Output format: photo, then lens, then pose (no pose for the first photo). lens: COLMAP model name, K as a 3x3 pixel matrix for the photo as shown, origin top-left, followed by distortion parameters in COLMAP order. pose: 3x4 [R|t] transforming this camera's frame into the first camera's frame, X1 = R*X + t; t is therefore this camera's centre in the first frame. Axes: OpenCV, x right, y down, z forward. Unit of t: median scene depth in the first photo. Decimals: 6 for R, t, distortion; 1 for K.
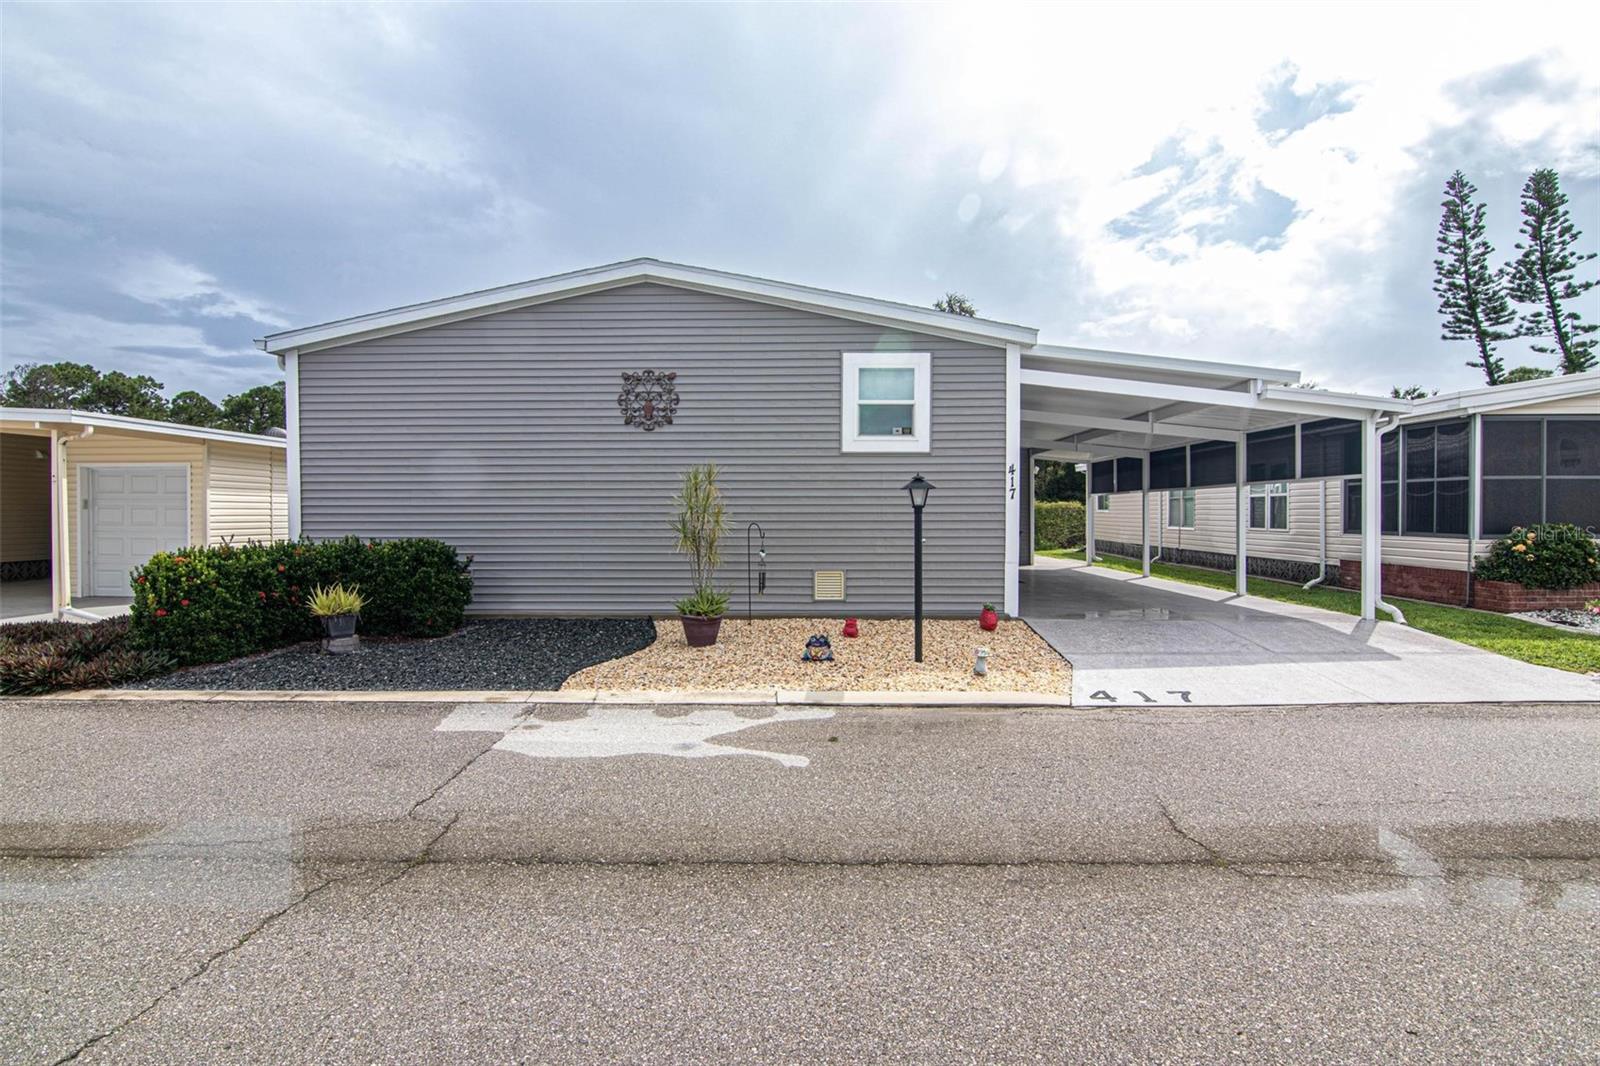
lens RADIAL K [[816.4, 0, 804.8], [0, 816.4, 514.9], [0, 0, 1]] dist [-0.001998, -0.000405]
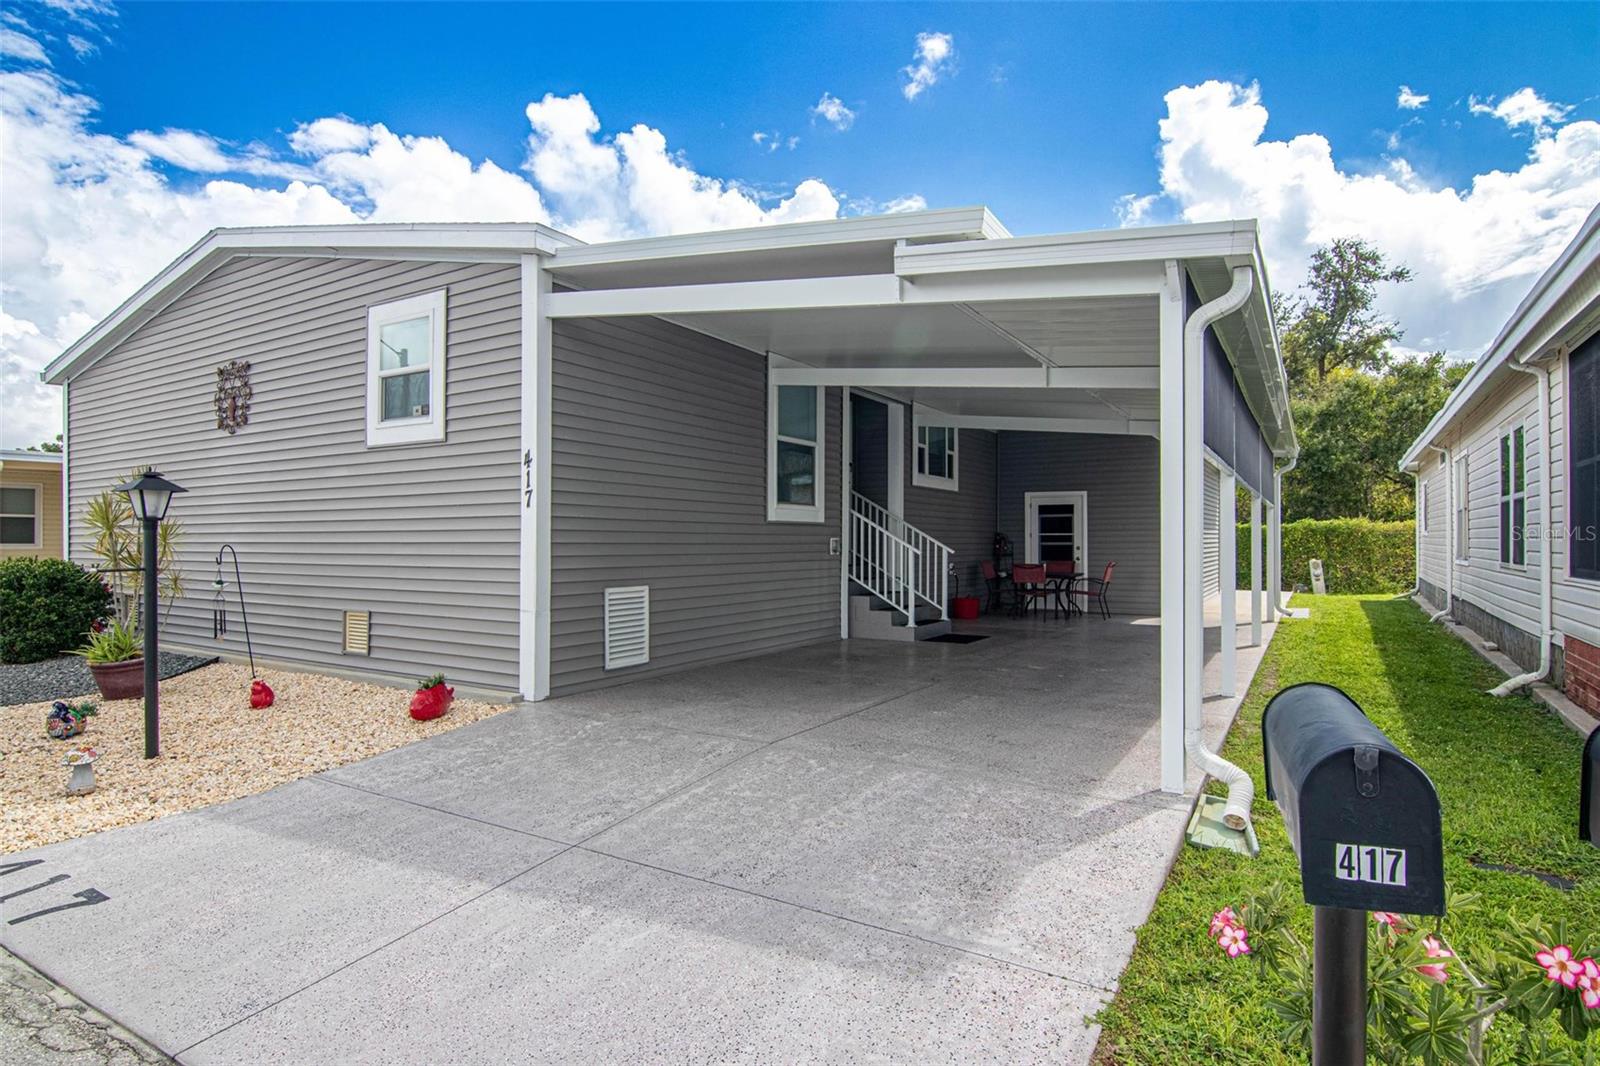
lens RADIAL K [[855.3, 0, 800.7], [0, 855.3, 535.4], [0, 0, 1]] dist [-0.003980, -0.000728]
pose [[0.863762, -0.003691, -0.503886, 0.747903], [-0.001095, 0.999957, -0.009202, 0.007460], [0.503898, 0.008500, 0.863721, 0.544052]]
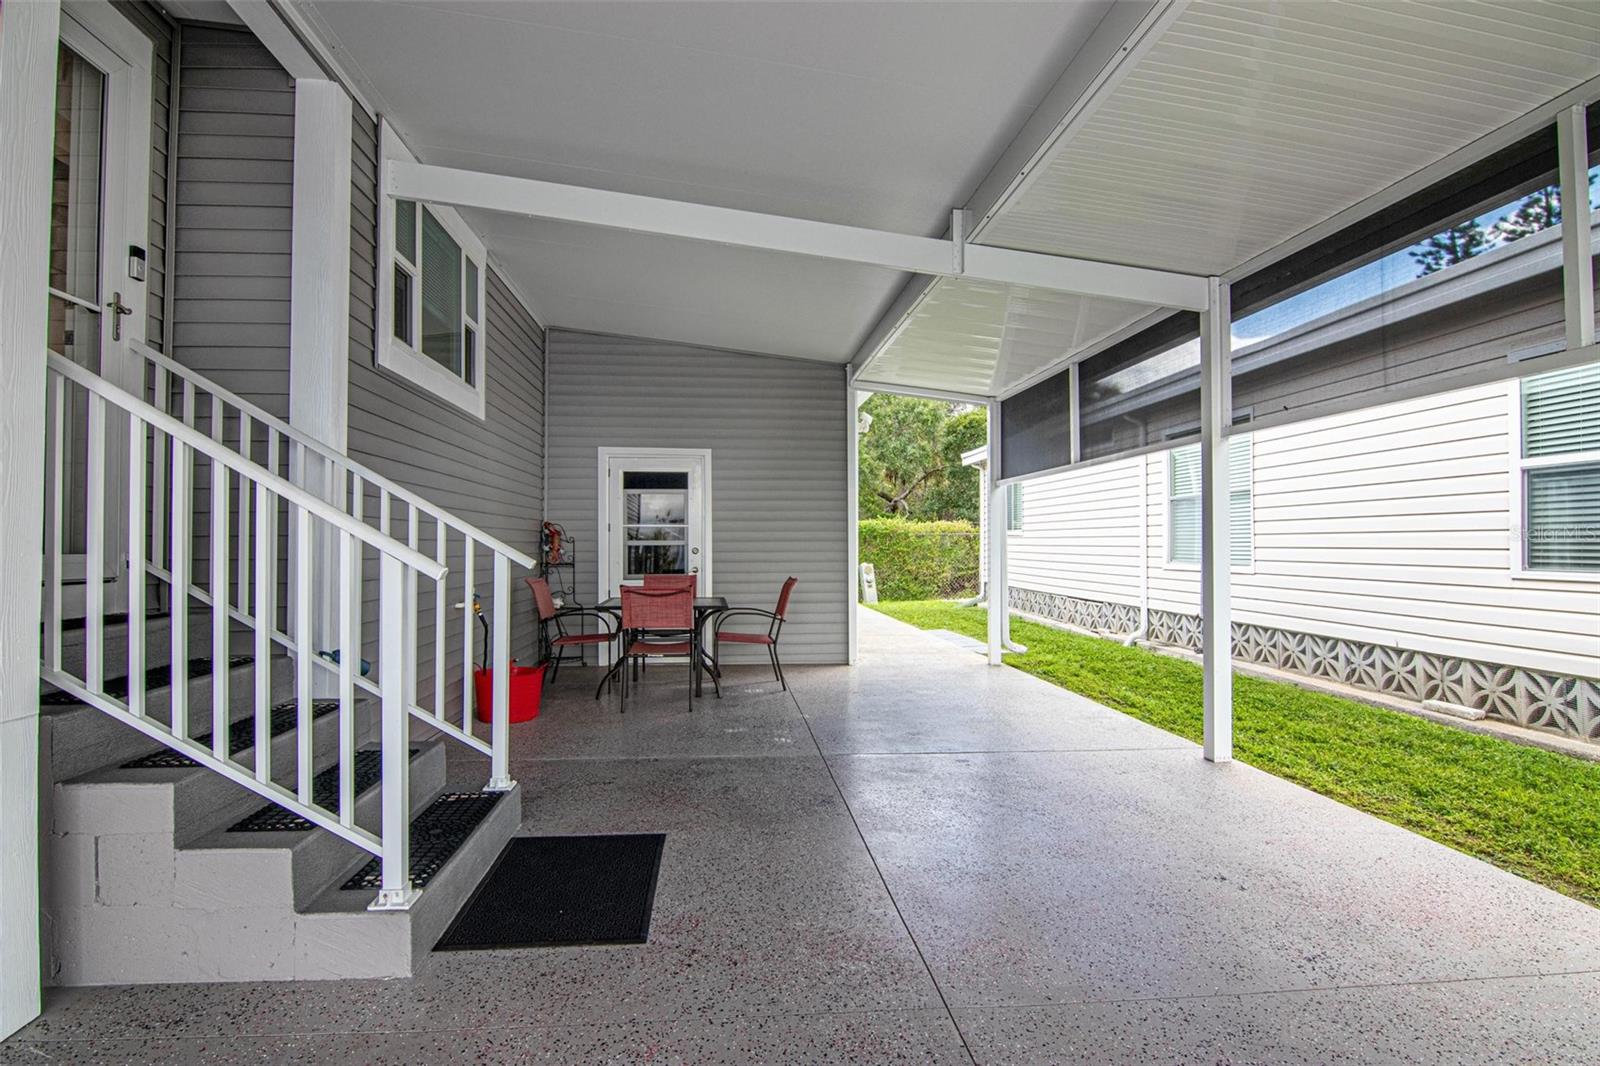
lens RADIAL K [[814.1, 0, 793.3], [0, 814.1, 538.0], [0, 0, 1]] dist [-0.006369, -0.009829]
pose [[0.993896, 0.000798, 0.110318, 0.429431], [0.000547, 0.999926, -0.012162, 0.012193], [-0.110319, 0.012148, 0.993822, 1.263931]]
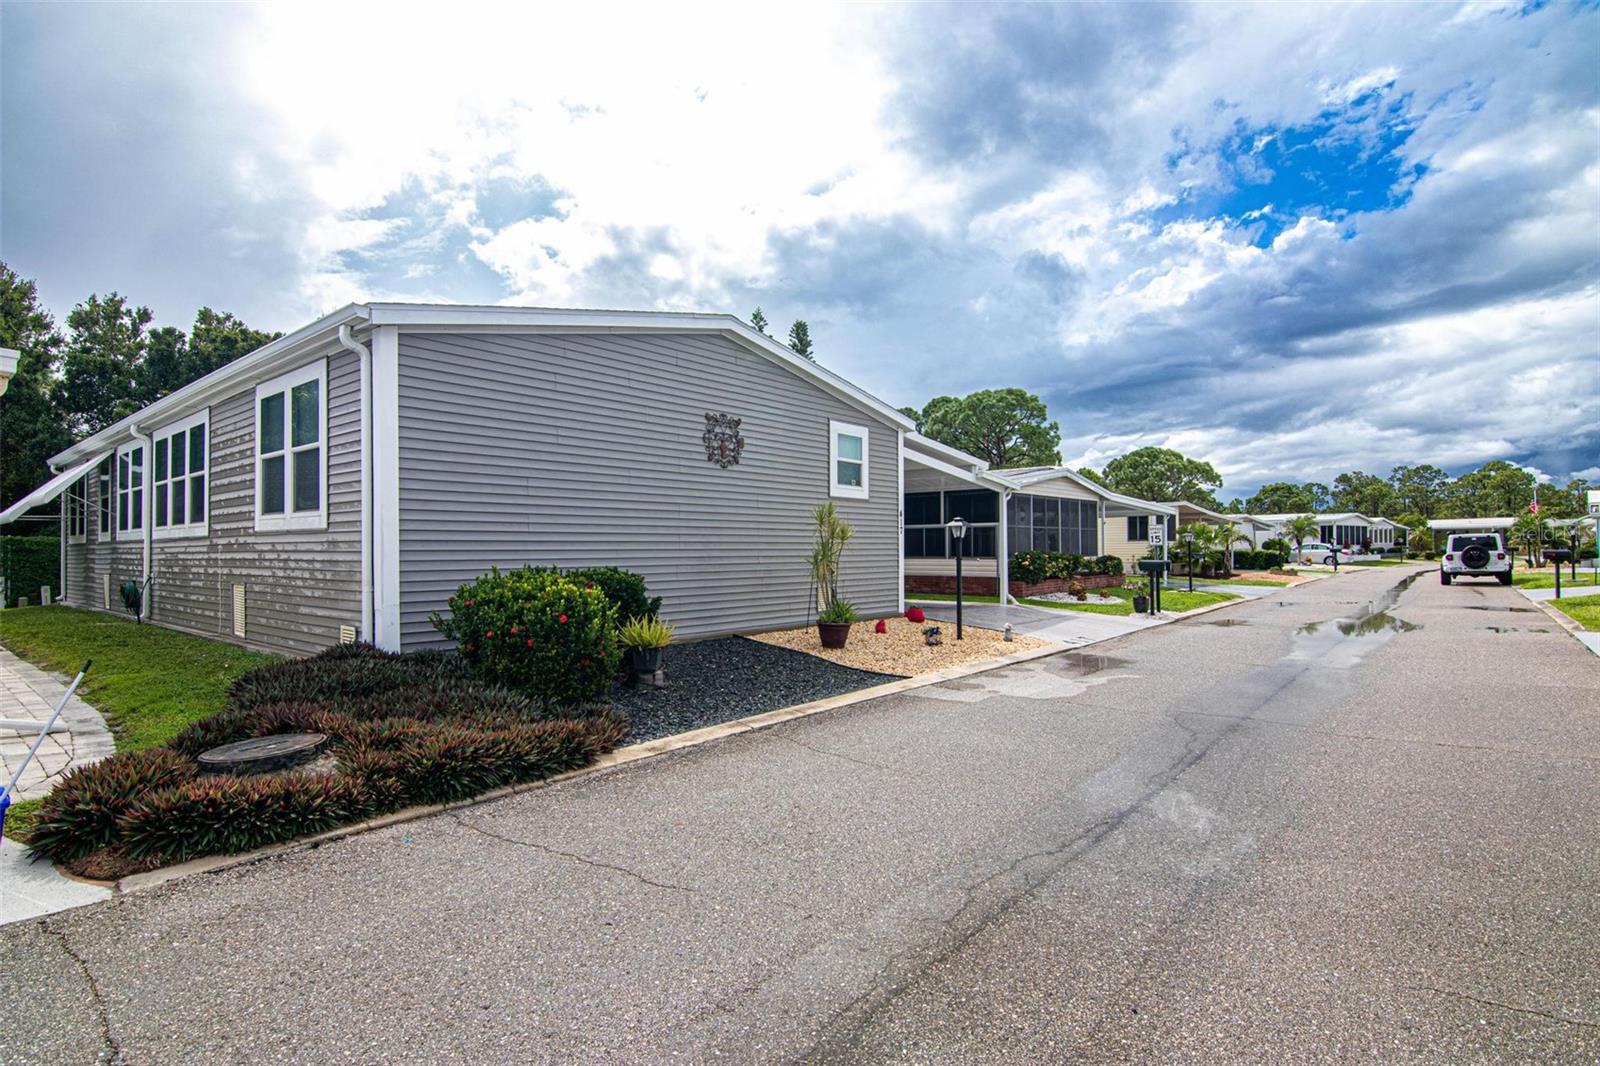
lens RADIAL K [[802.1, 0, 792.4], [0, 802.1, 550.5], [0, 0, 1]] dist [-0.022645, -0.000154]
pose [[0.625131, -0.002999, 0.780514, -0.987529], [0.009186, 0.999952, -0.003515, 0.013705], [-0.780466, 0.009367, 0.625128, 0.247749]]
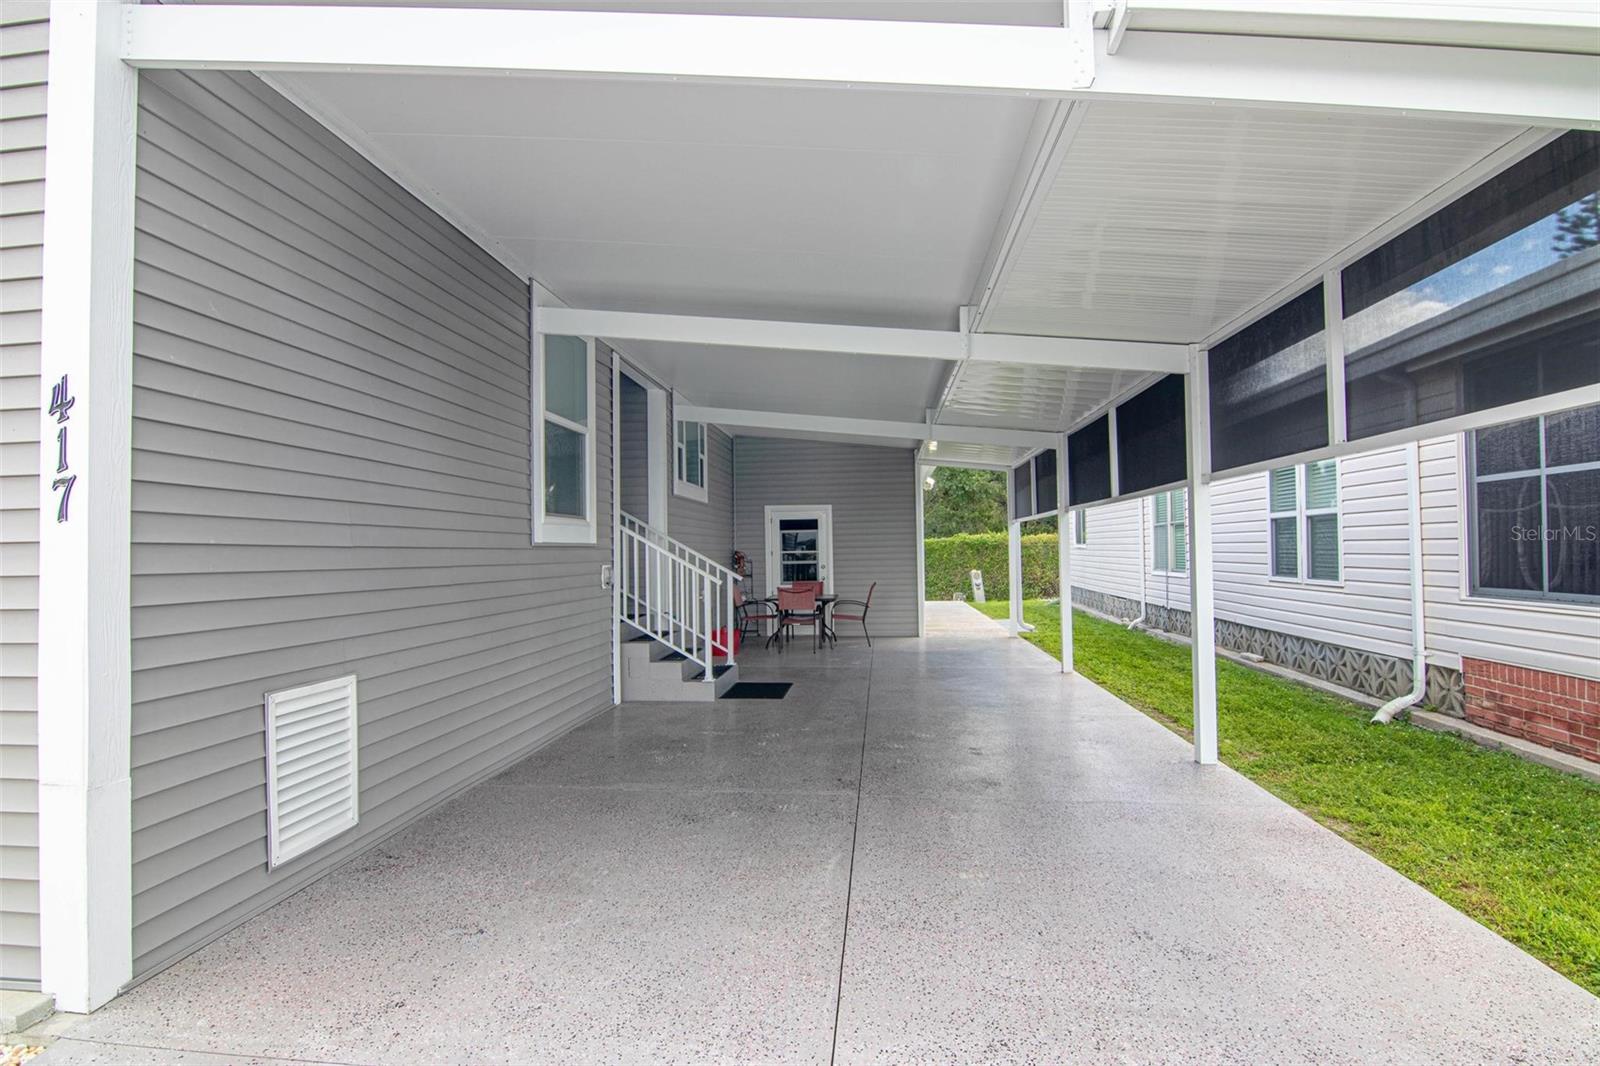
lens RADIAL K [[814.1, 0, 793.3], [0, 814.1, 538.0], [0, 0, 1]] dist [-0.006369, -0.009829]
pose [[0.995946, -0.016908, -0.088348, 0.488609], [0.015267, 0.999699, -0.019209, -0.006237], [0.088646, 0.017783, 0.995904, 0.773599]]
